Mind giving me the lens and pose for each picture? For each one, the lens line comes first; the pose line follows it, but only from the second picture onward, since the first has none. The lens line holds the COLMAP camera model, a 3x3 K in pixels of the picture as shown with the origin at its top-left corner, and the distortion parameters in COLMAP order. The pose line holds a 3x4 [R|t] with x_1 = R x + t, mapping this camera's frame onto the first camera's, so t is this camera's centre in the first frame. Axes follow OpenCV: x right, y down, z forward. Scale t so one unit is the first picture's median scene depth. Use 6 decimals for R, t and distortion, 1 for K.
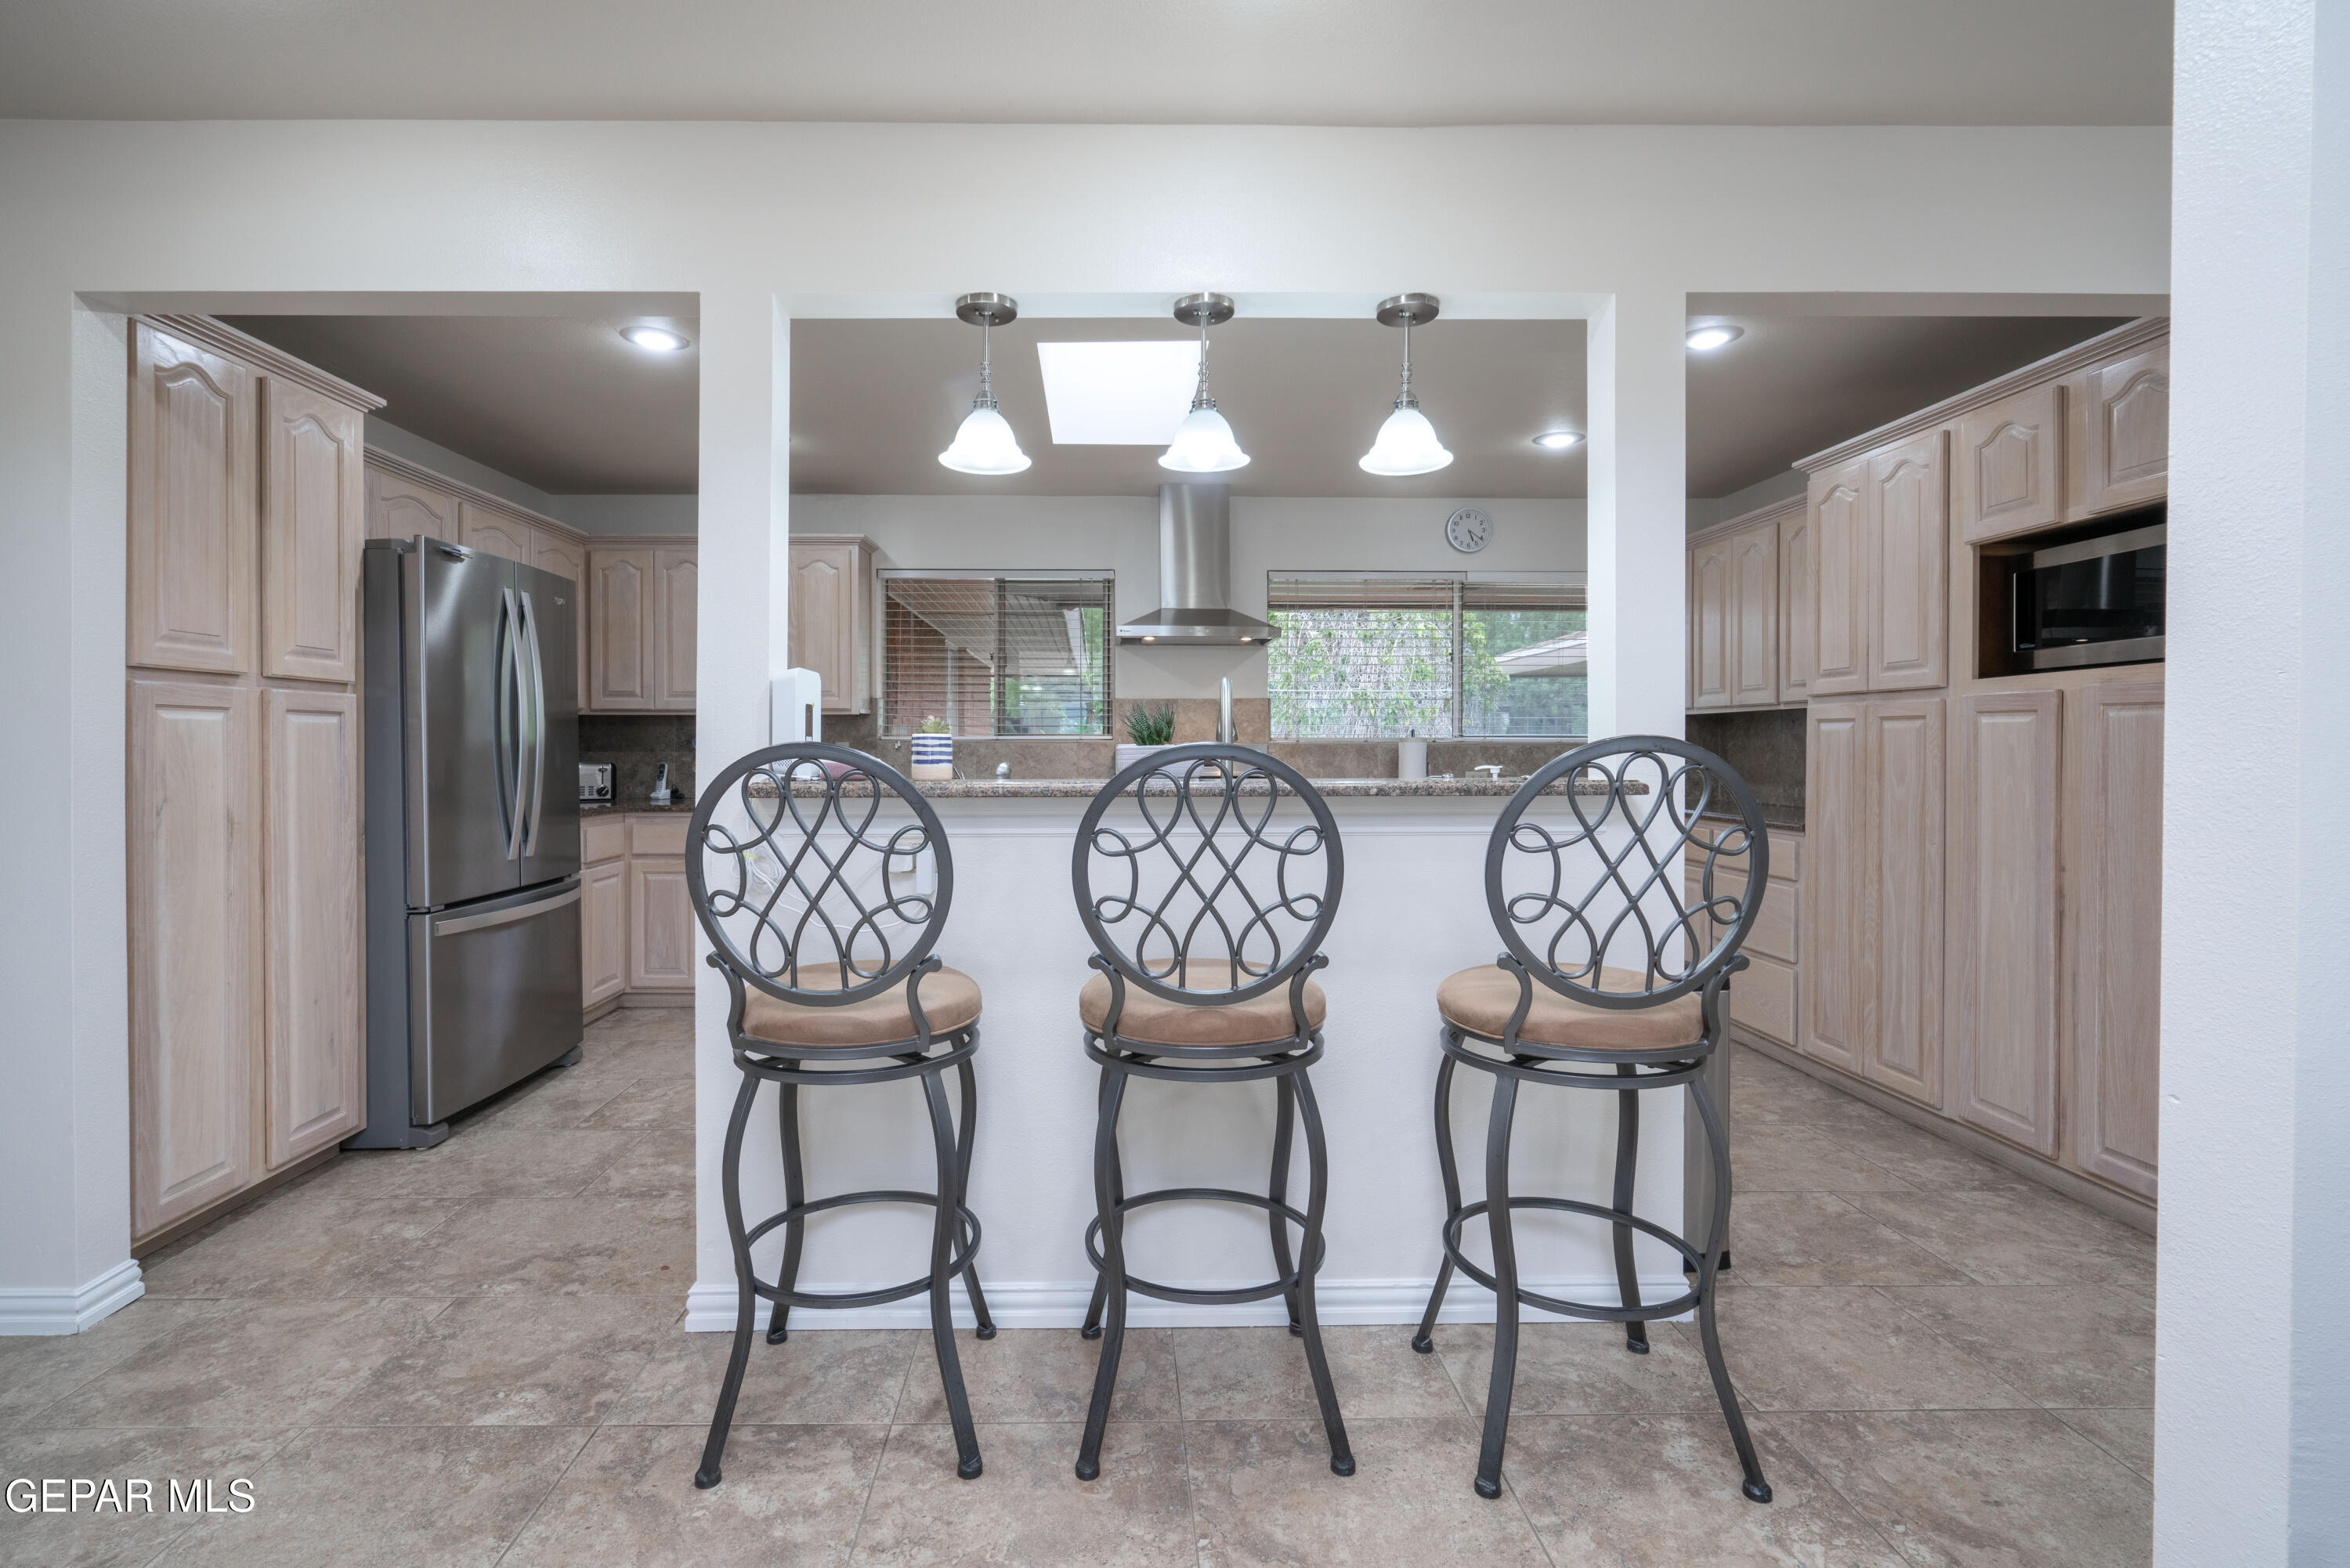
lens RADIAL K [[1092.8, 0, 1167.9], [0, 1092.8, 763.7], [0, 0, 1]] dist [-0.000113, -0.000001]
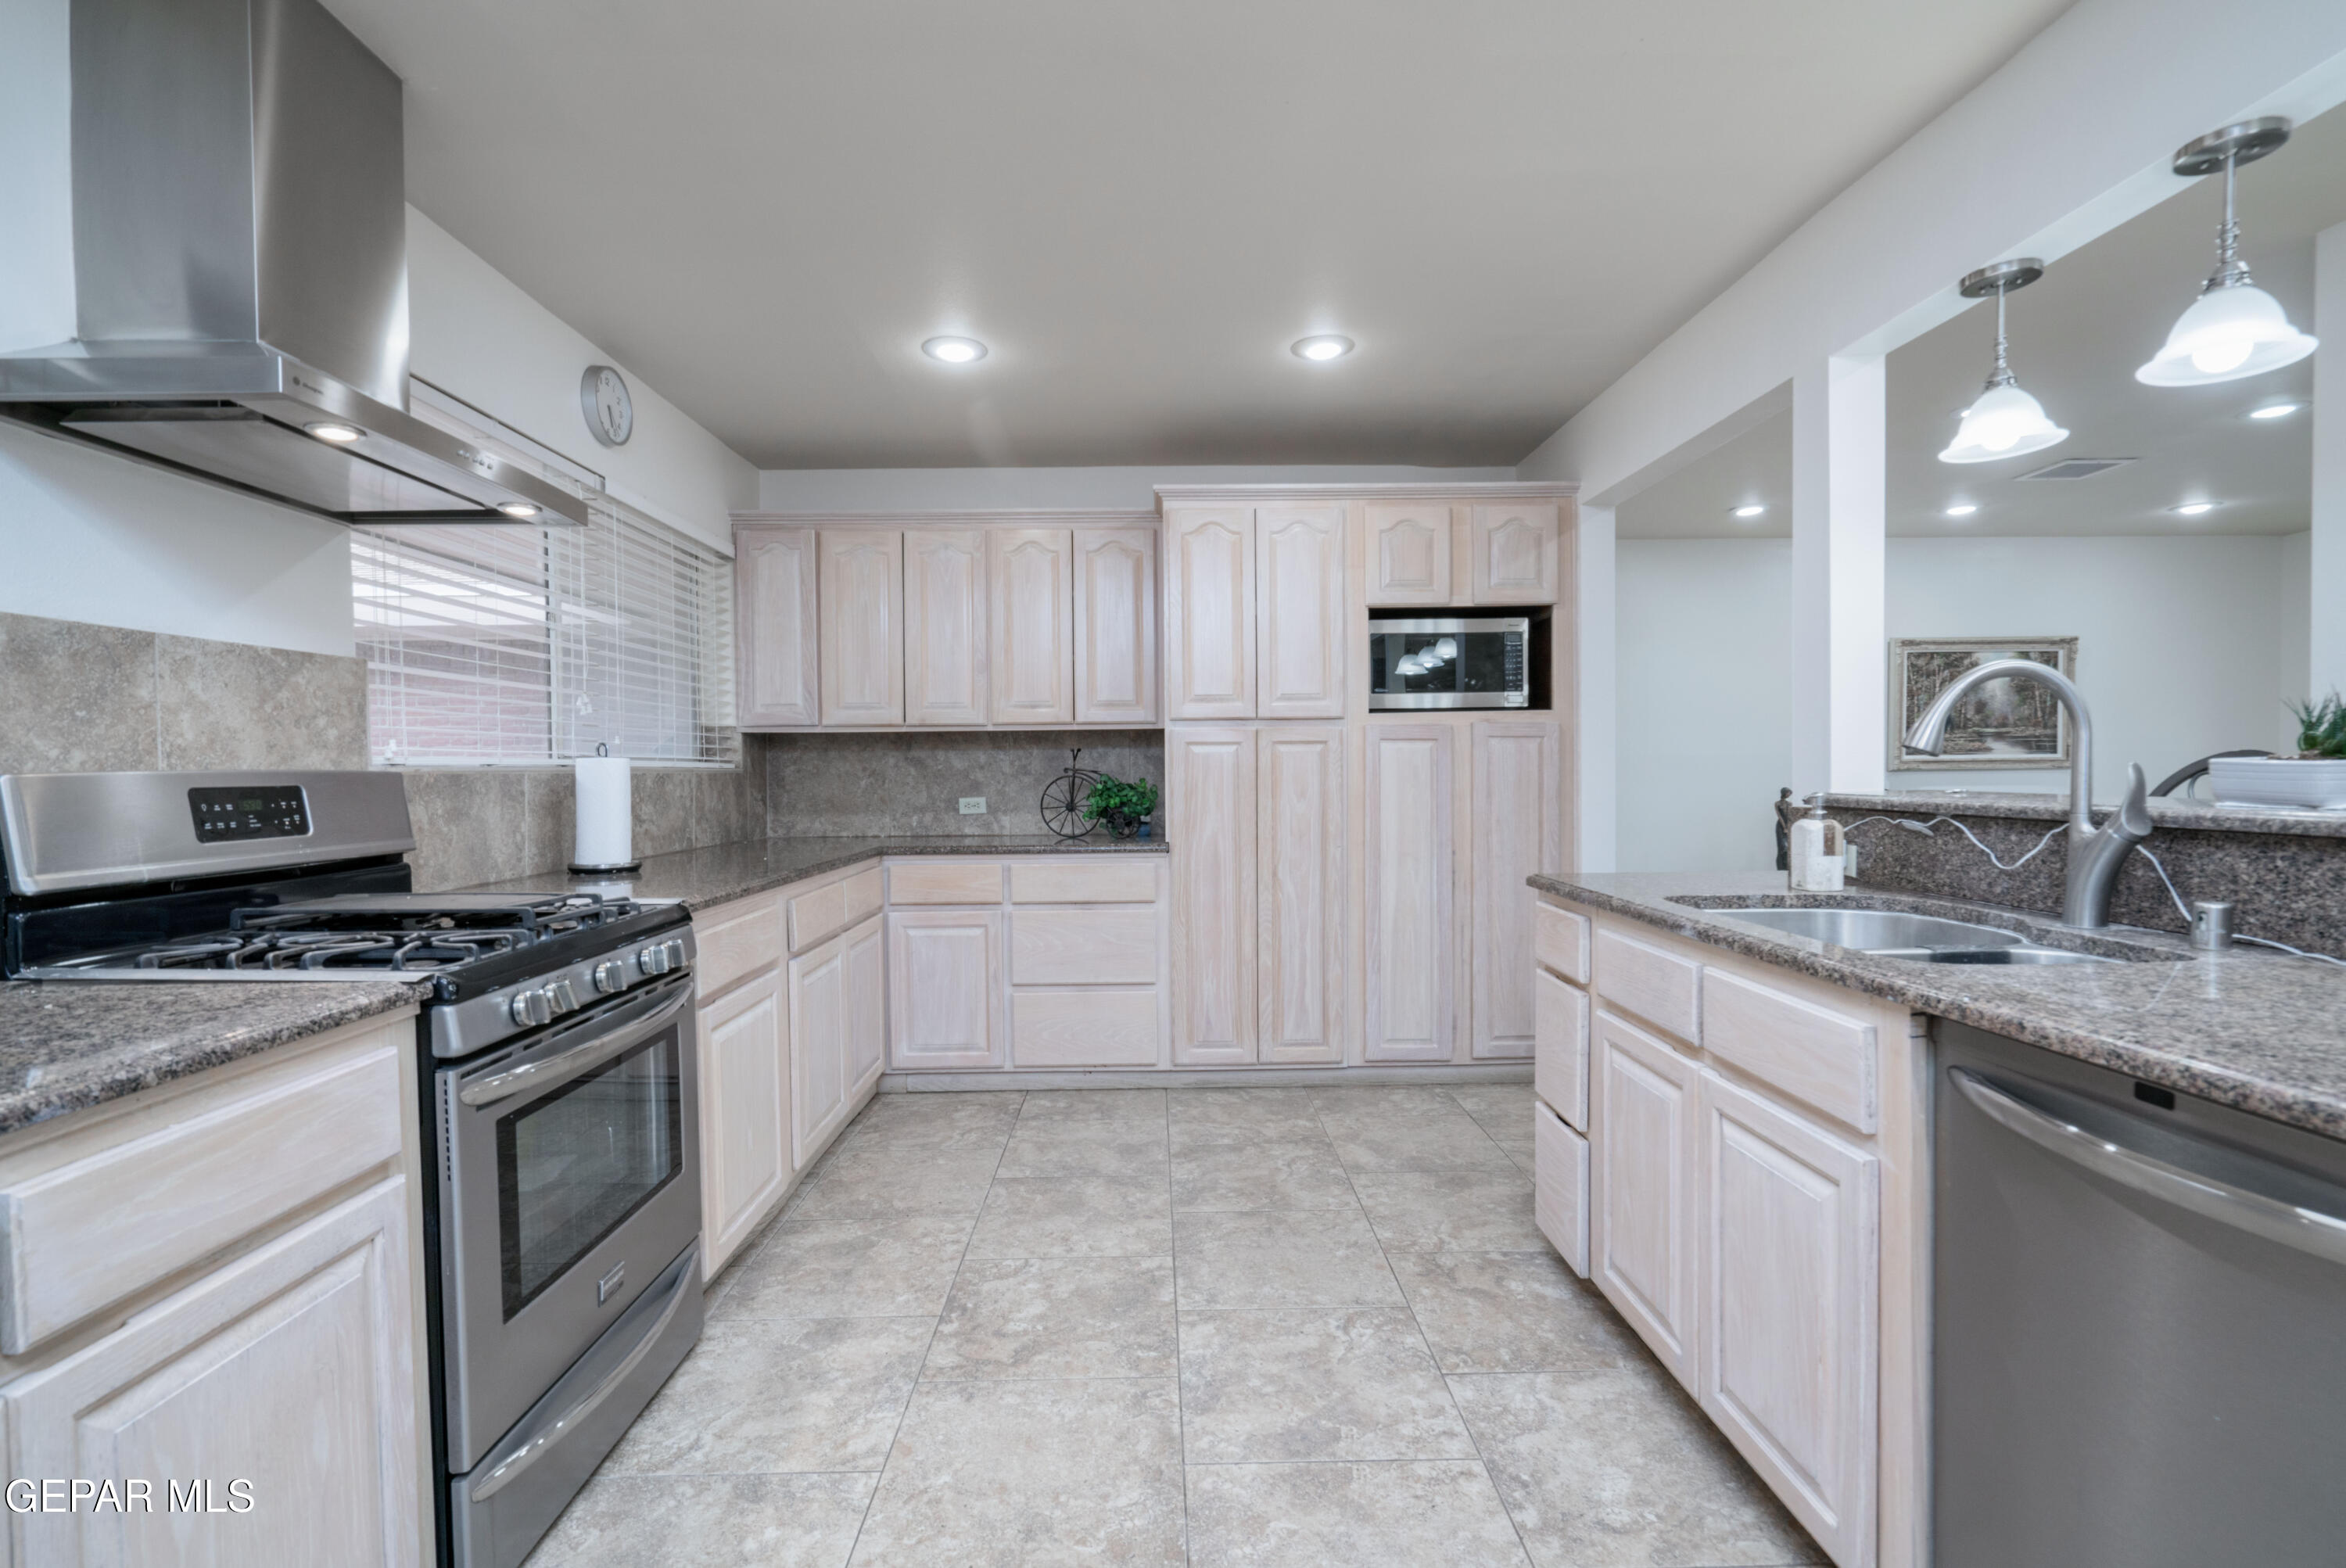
lens RADIAL K [[1091.1, 0, 1169.7], [0, 1091.1, 783.0], [0, 0, 1]] dist [-0.000113, -0.000001]
pose [[0.019788, -0.021253, 0.999578, -0.487334], [0.021723, 0.999547, 0.020822, -0.025482], [-0.999568, 0.021301, 0.020241, 1.101557]]
